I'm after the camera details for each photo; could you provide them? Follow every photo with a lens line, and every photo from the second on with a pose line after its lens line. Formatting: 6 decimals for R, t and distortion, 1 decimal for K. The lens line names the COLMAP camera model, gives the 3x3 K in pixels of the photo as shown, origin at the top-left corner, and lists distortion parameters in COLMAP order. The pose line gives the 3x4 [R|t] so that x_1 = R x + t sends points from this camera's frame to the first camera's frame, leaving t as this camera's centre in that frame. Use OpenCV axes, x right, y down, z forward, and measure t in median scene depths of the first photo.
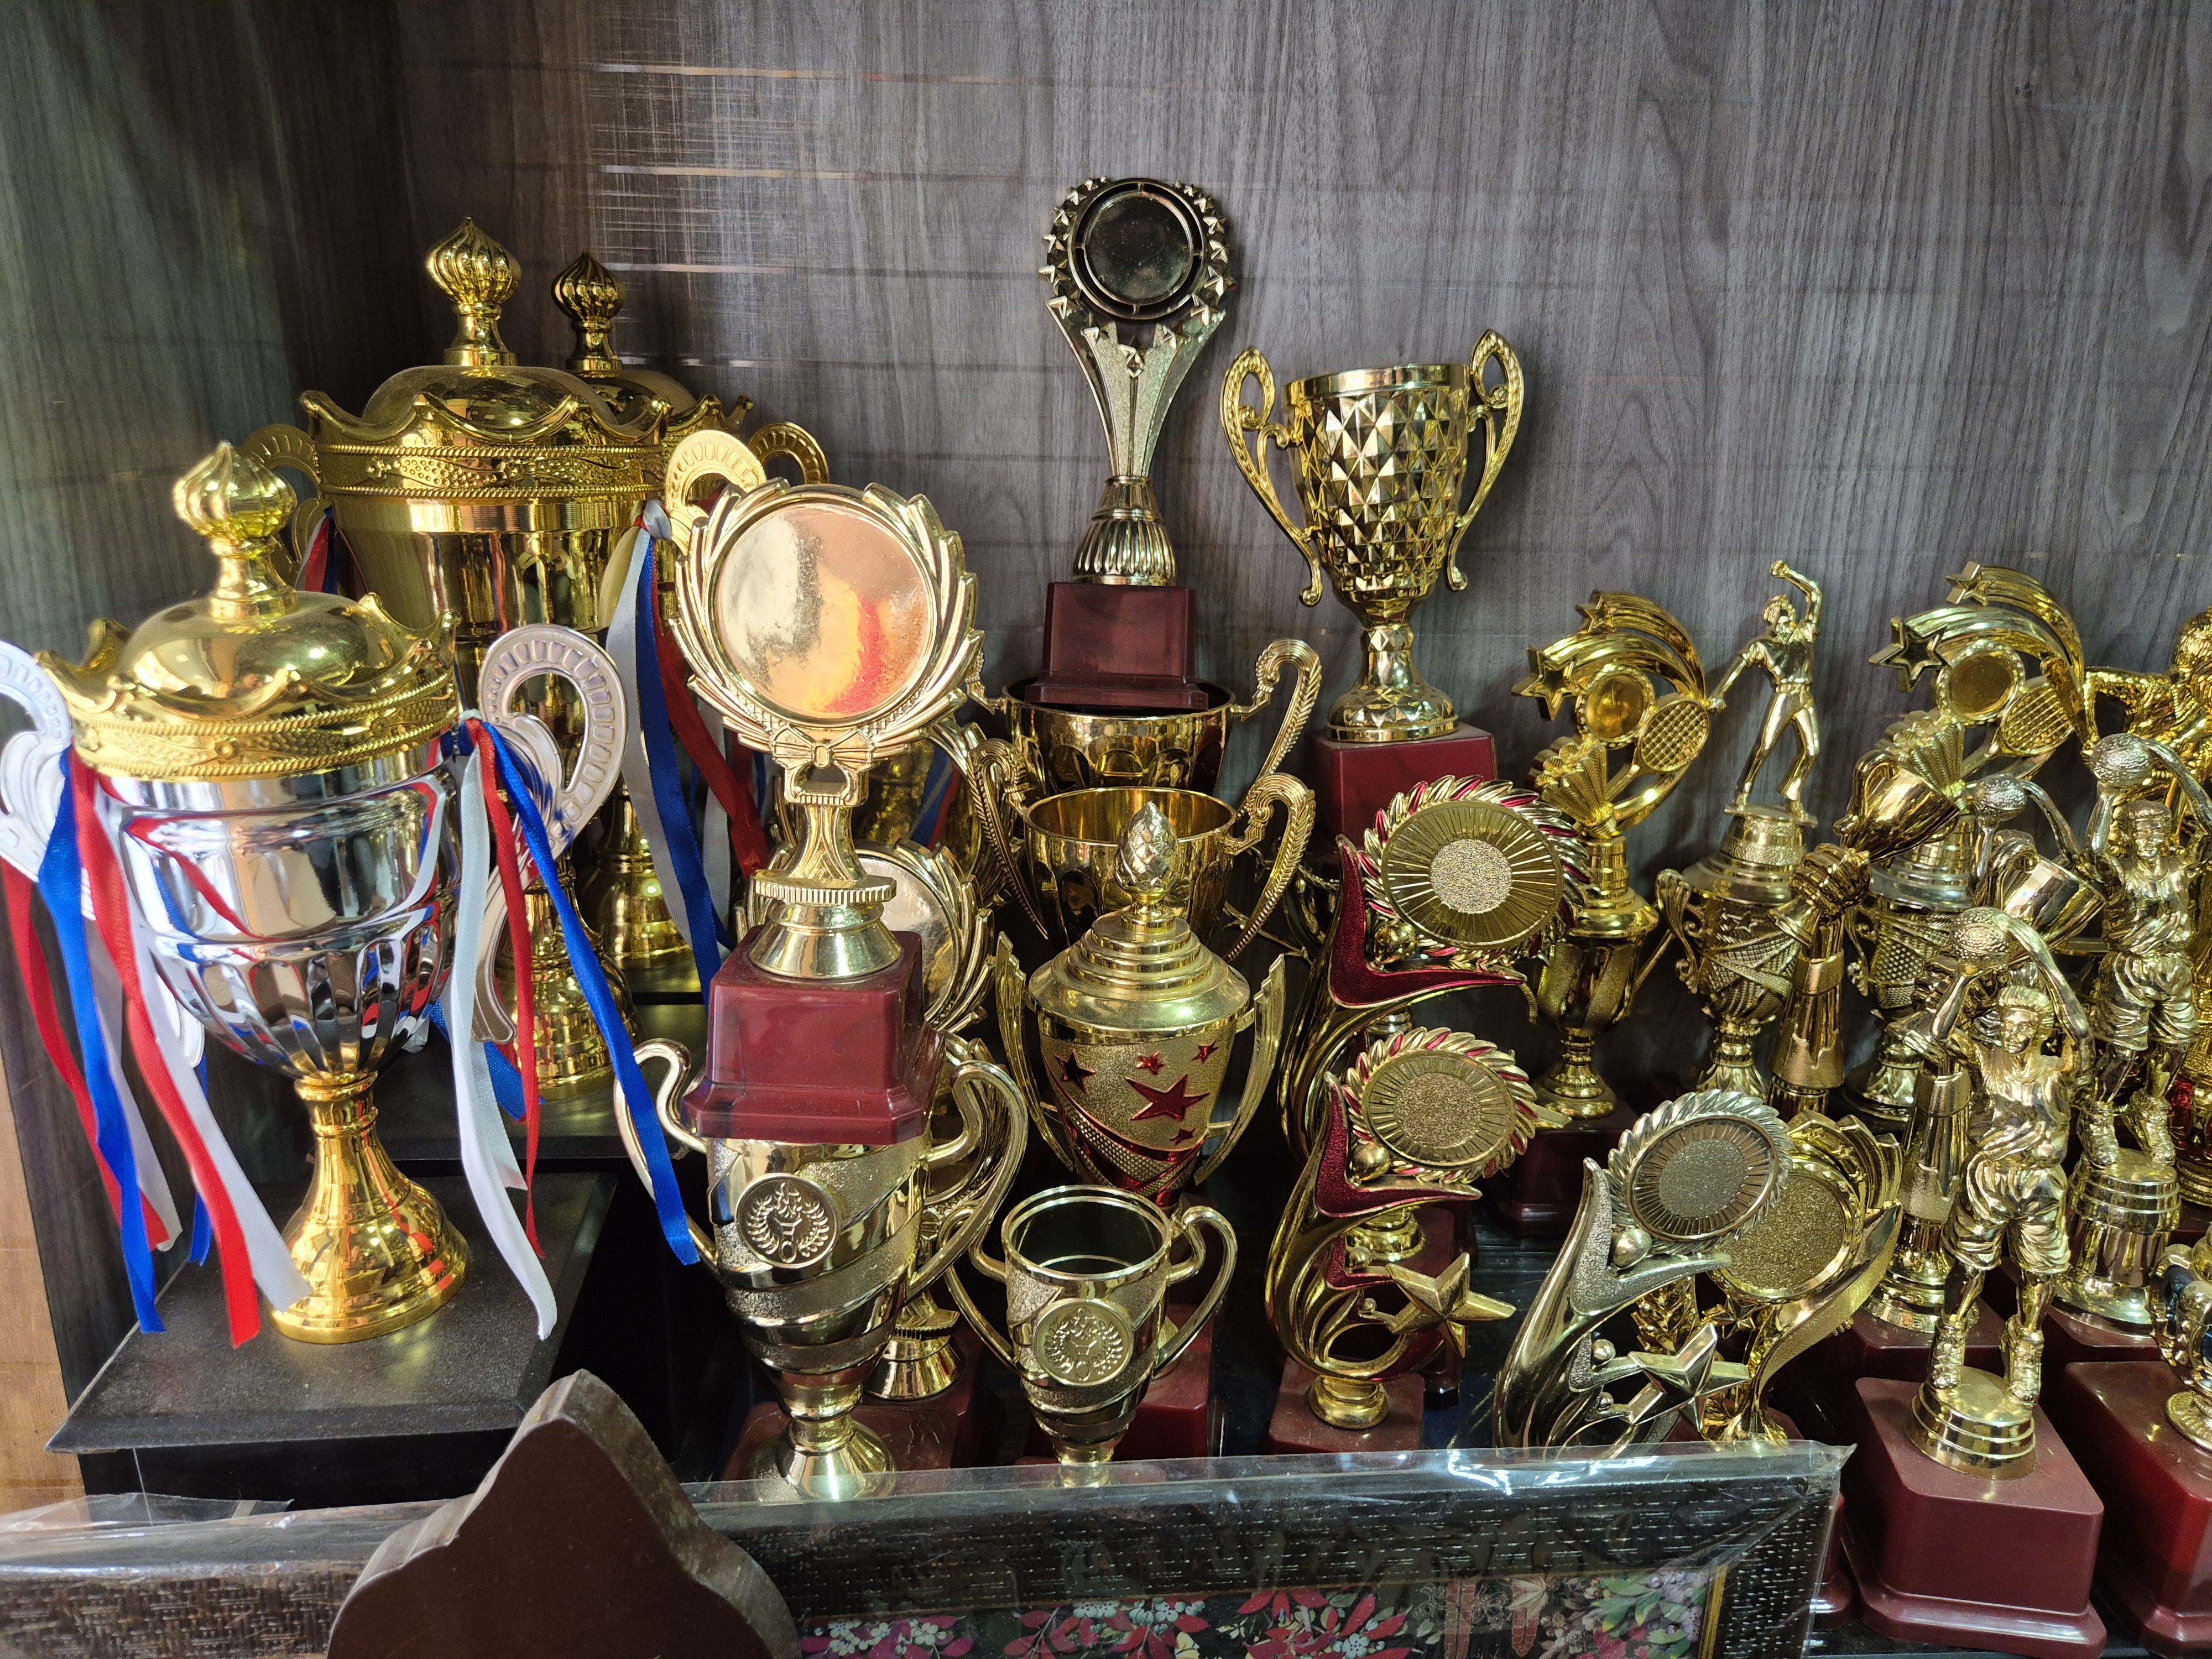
lens RADIAL K [[1499.5, 0, 1106.0], [0, 1499.5, 829.5], [0, 0, 1]] dist [0.049091, -0.052477]
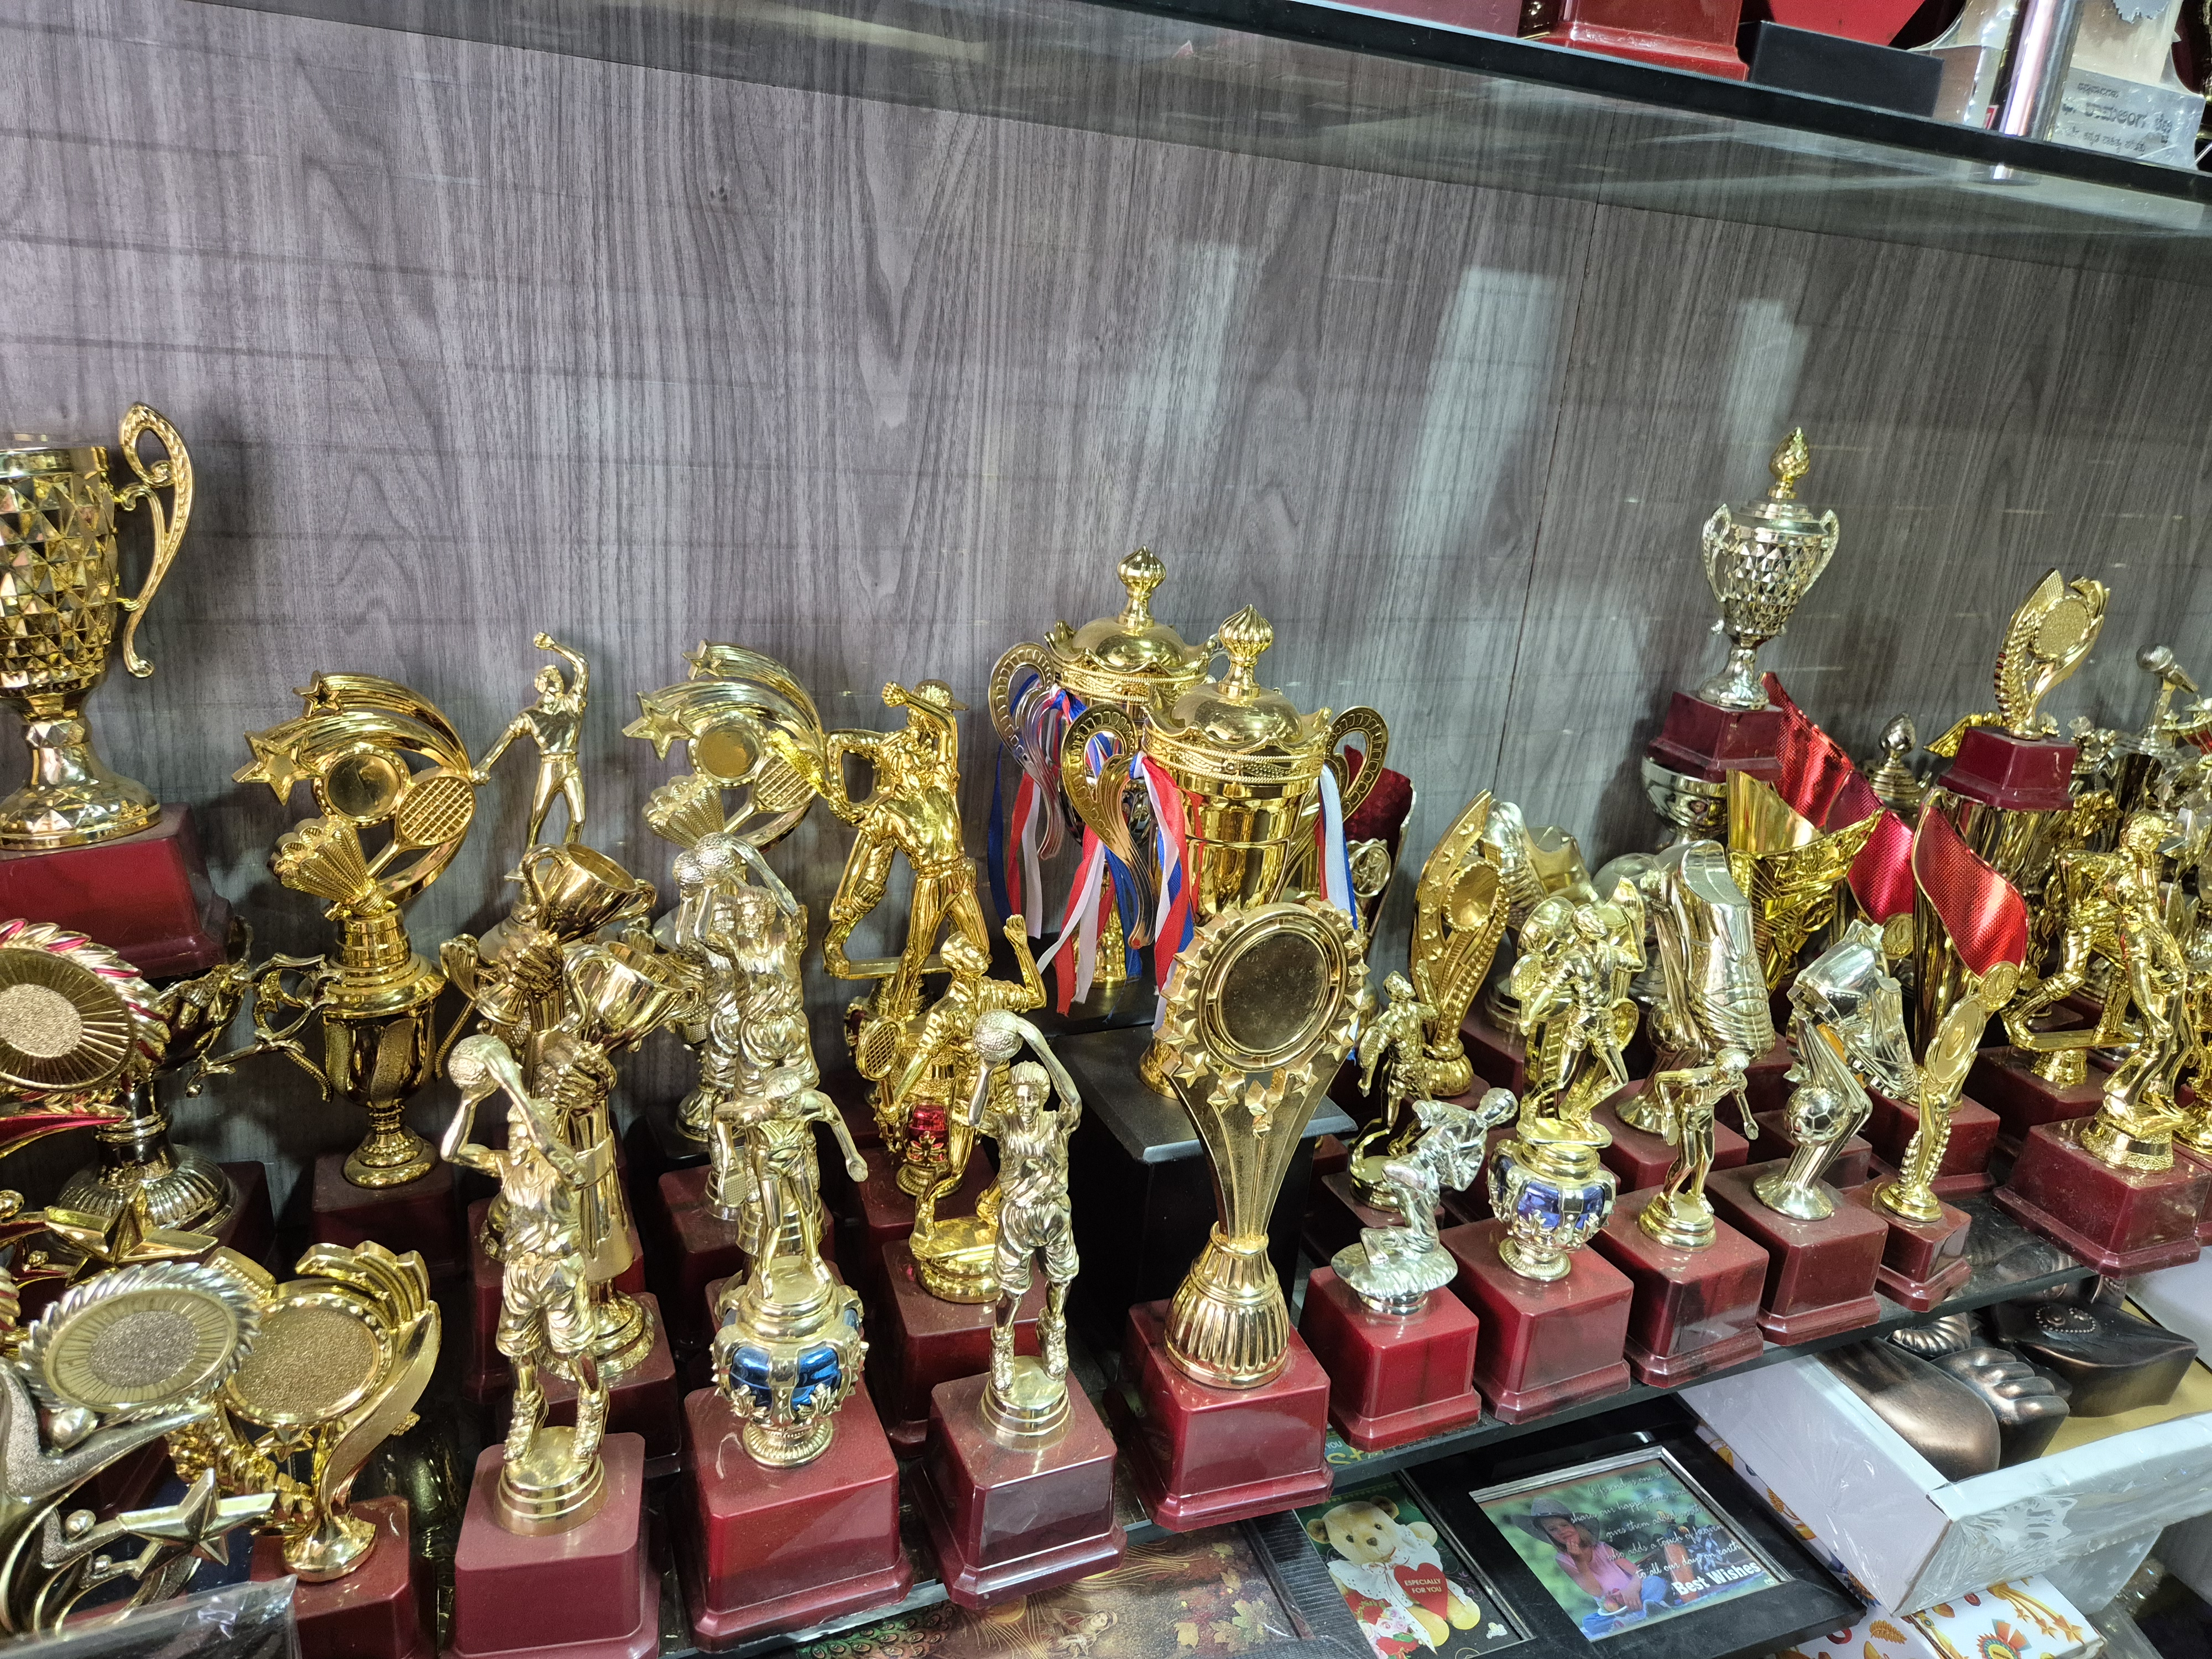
lens RADIAL K [[1499.5, 0, 1106.0], [0, 1499.5, 829.5], [0, 0, 1]] dist [0.049091, -0.052477]
pose [[0.926867, -0.060791, 0.370434, 0.424404], [0.034731, 0.996455, 0.076624, -0.112937], [-0.373779, -0.058155, 0.925693, -0.104974]]
